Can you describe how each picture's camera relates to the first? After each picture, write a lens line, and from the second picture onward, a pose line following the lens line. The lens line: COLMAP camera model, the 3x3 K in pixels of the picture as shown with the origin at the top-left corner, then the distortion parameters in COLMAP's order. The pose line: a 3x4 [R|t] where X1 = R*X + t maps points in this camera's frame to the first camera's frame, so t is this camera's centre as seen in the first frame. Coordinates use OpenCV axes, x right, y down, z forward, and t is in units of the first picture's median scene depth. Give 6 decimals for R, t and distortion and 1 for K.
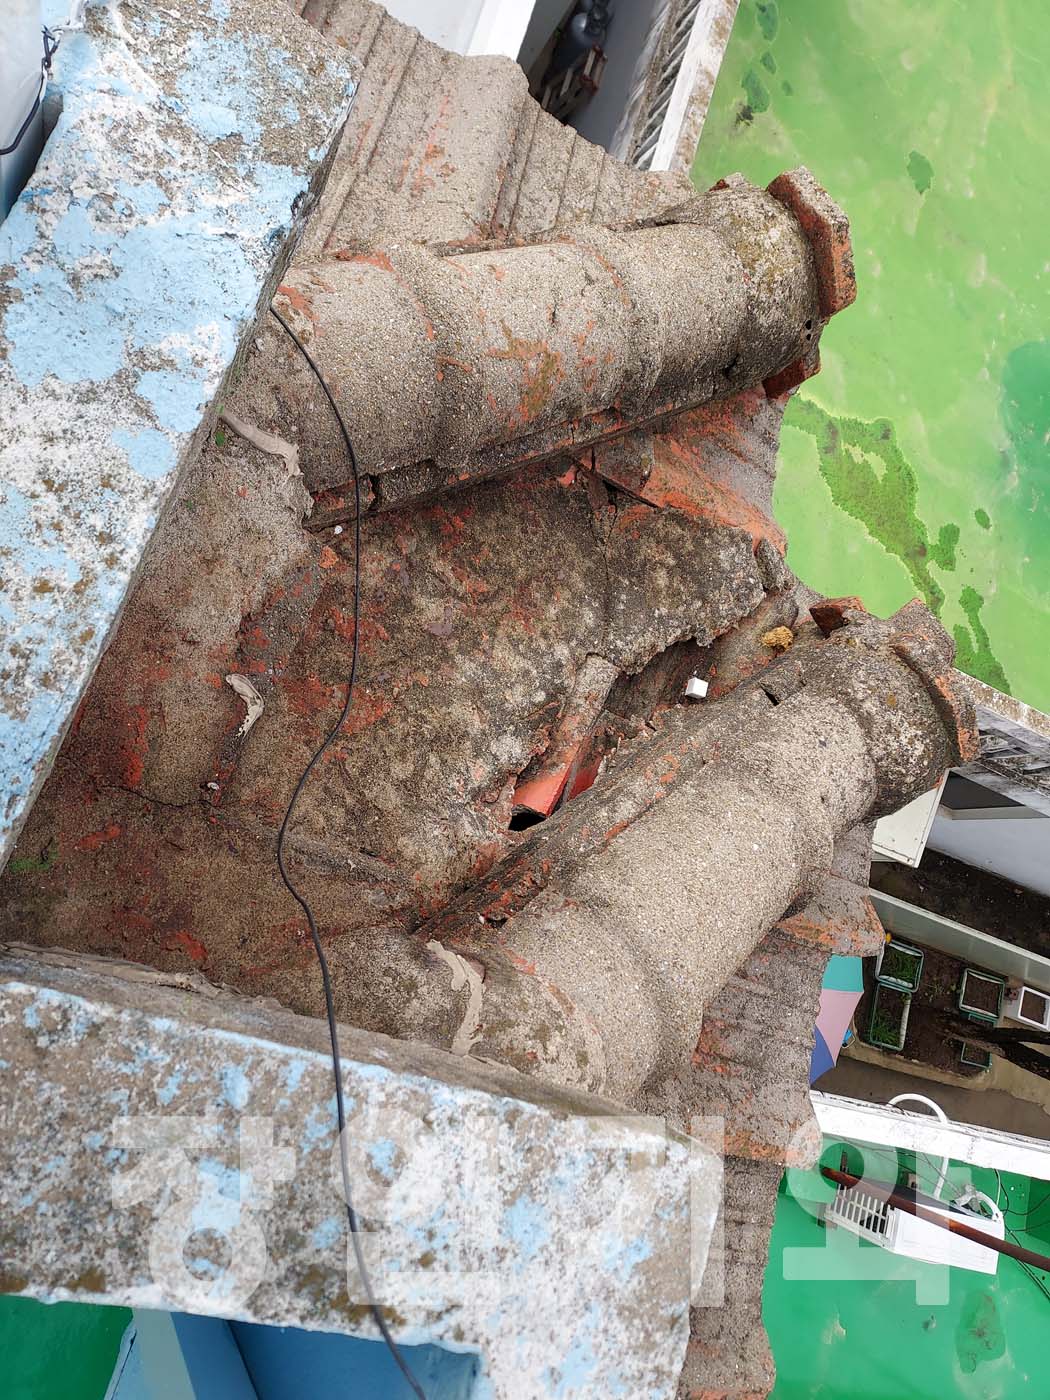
lens RADIAL K [[909.1, 0, 512.6], [0, 909.1, 674.6], [0, 0, 1]] dist [0.071339, -0.074409]
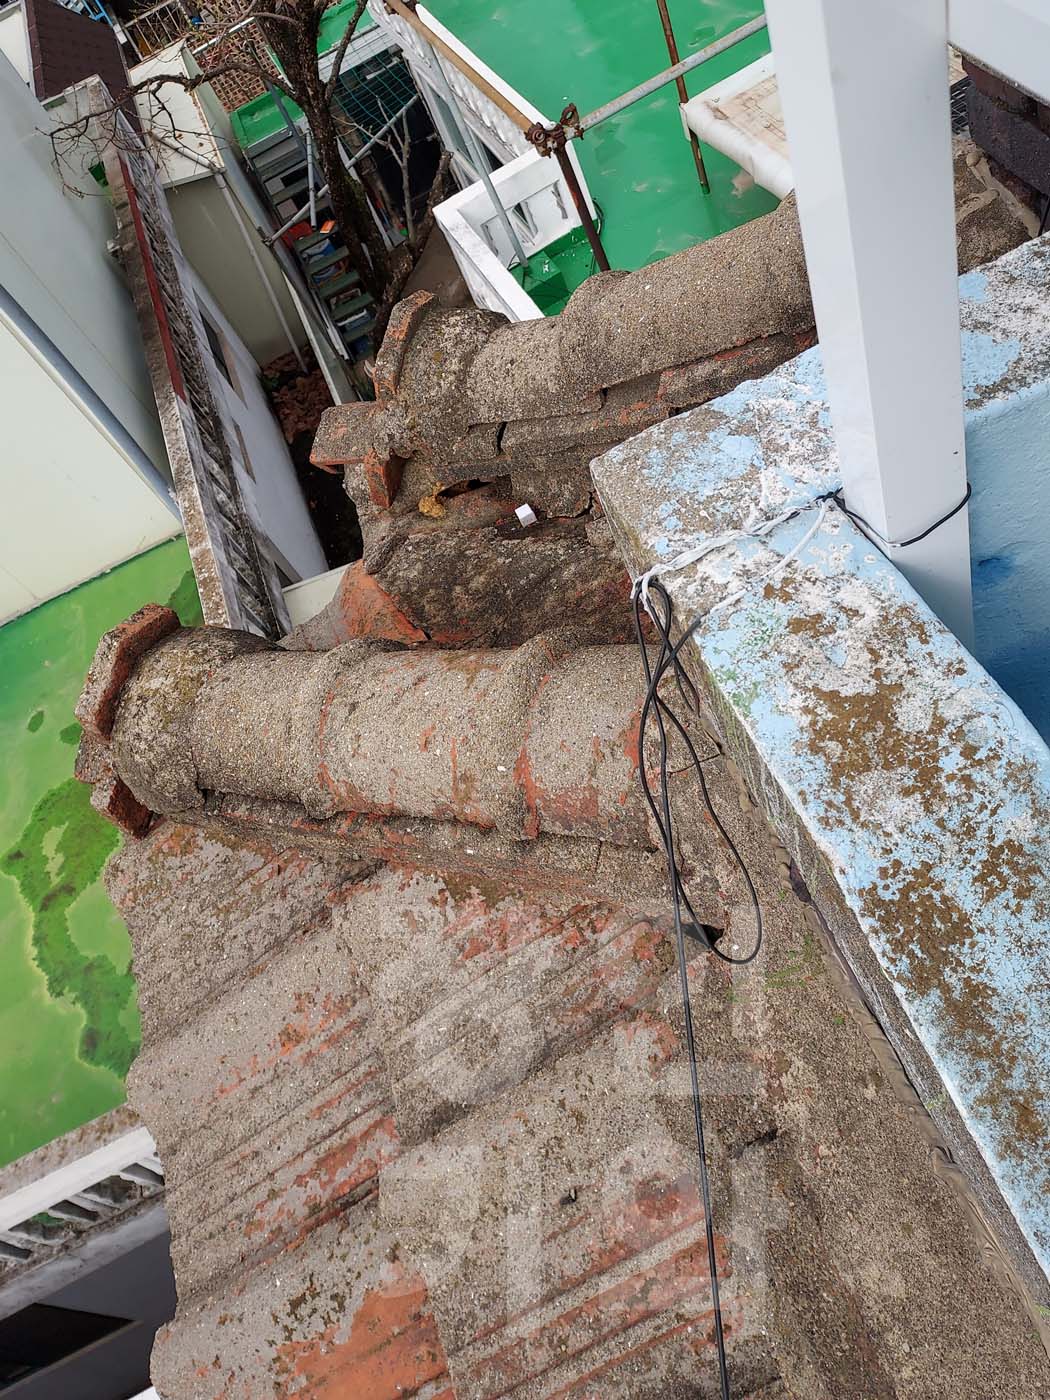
lens RADIAL K [[1017.4, 0, 525.0], [0, 1017.4, 700.0], [0, 0, 1]] dist [0.071509, -0.064042]
pose [[-0.674248, -0.704148, 0.222634, -0.240457], [0.736343, -0.617945, 0.275578, -0.499341], [-0.056472, 0.349743, 0.935142, -0.045816]]
